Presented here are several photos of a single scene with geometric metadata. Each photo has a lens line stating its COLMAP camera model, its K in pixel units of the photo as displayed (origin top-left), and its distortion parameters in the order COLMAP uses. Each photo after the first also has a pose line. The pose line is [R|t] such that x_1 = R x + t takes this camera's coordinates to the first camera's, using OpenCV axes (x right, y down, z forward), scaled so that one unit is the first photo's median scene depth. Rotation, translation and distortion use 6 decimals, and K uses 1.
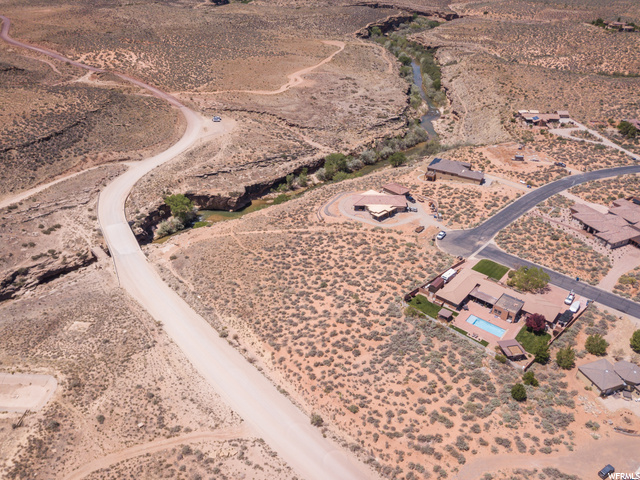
lens RADIAL K [[490.8, 0, 316.0], [0, 490.8, 240.7], [0, 0, 1]] dist [0.023095, -0.030247]
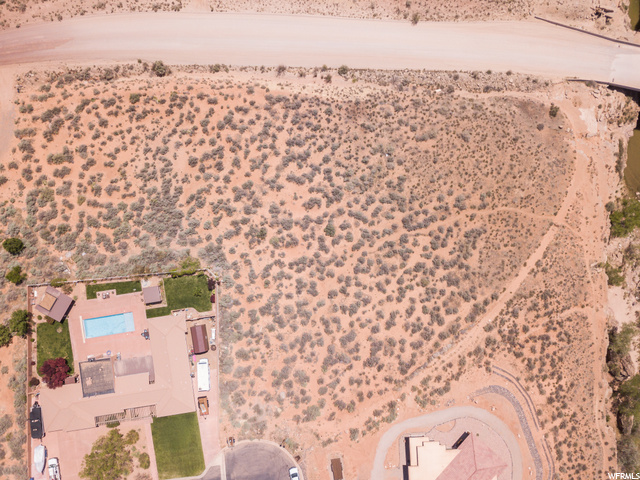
lens RADIAL K [[490.8, 0, 316.0], [0, 490.8, 240.7], [0, 0, 1]] dist [0.023095, -0.030247]
pose [[-0.656654, 0.752435, -0.051451, 0.083689], [-0.410694, -0.299528, 0.861170, -0.547714], [0.632563, 0.586621, 0.505707, 0.747385]]
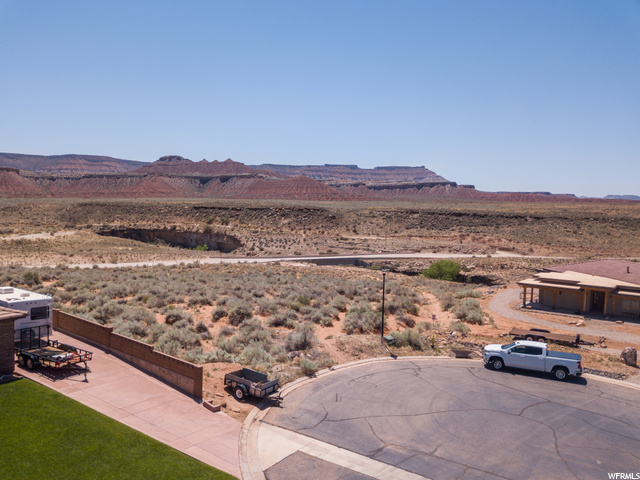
lens RADIAL K [[491.2, 0, 316.2], [0, 491.2, 246.2], [0, 0, 1]] dist [0.007844, -0.007836]
pose [[0.140200, 0.062137, -0.988172, 0.507944], [-0.539051, 0.841944, -0.023537, -0.002157], [0.830523, 0.535974, 0.151536, 1.180004]]
